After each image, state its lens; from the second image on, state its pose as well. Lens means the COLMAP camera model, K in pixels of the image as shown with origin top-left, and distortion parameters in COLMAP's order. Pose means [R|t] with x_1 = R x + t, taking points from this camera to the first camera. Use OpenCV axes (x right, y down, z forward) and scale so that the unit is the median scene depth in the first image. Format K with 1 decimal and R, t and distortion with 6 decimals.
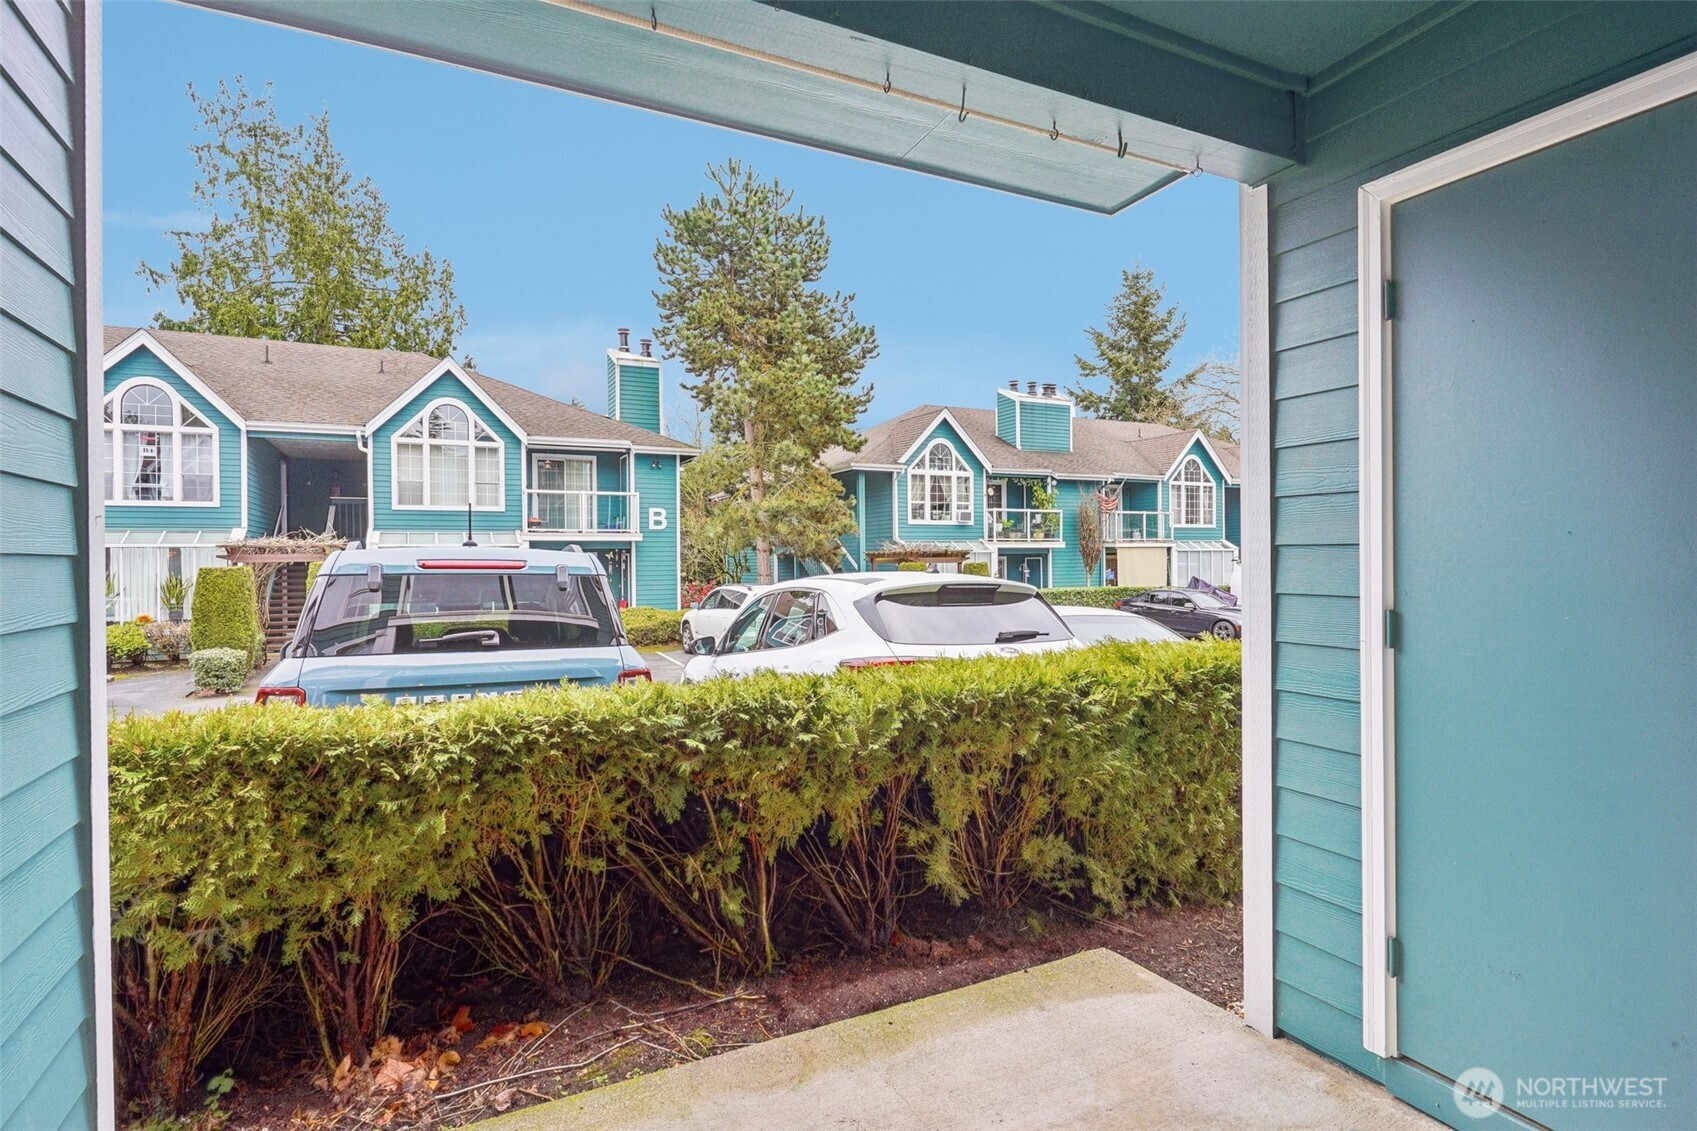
lens RADIAL K [[848.3, 0, 854.8], [0, 848.3, 551.9], [0, 0, 1]] dist [0.002067, -0.002007]
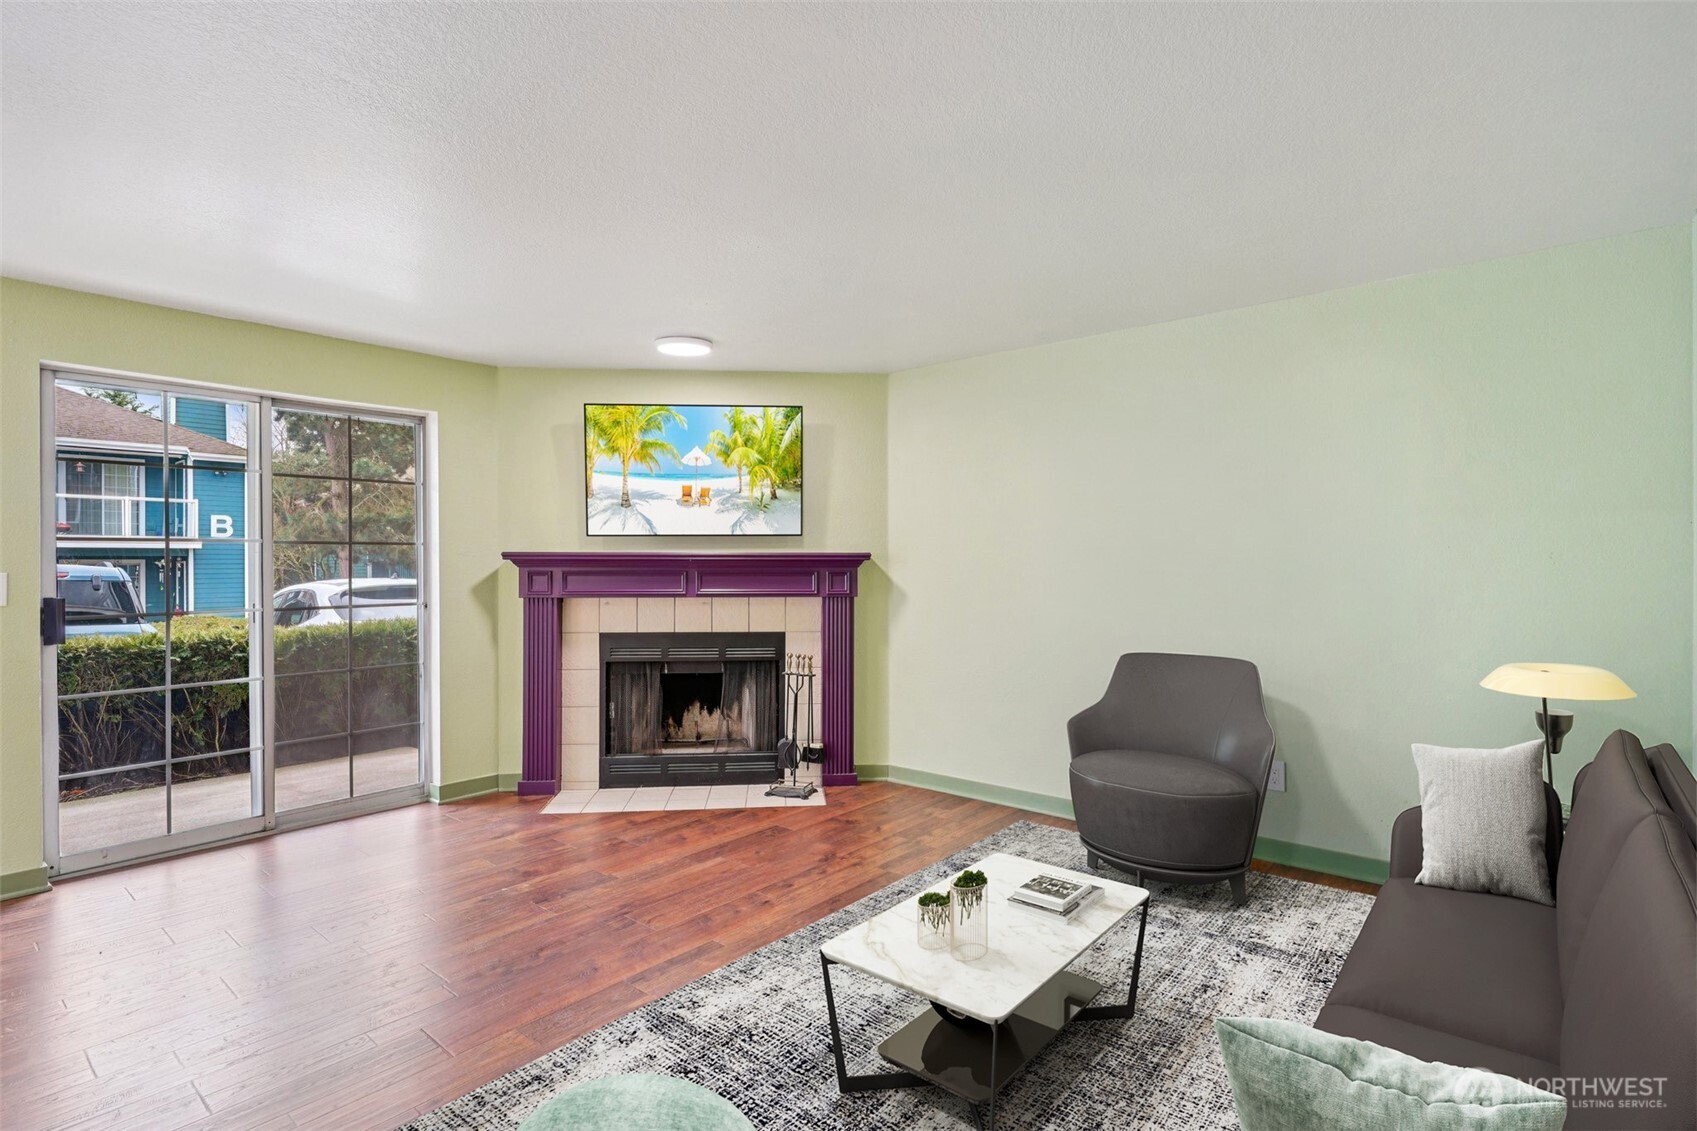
lens RADIAL K [[829.8, 0, 850.2], [0, 829.8, 554.8], [0, 0, 1]] dist [-0.000655, 0.000261]
pose [[0.919566, 0.007589, 0.392862, 0.069236], [-0.005496, 0.999964, -0.006454, -0.003976], [-0.392897, 0.003775, 0.919575, -0.199003]]
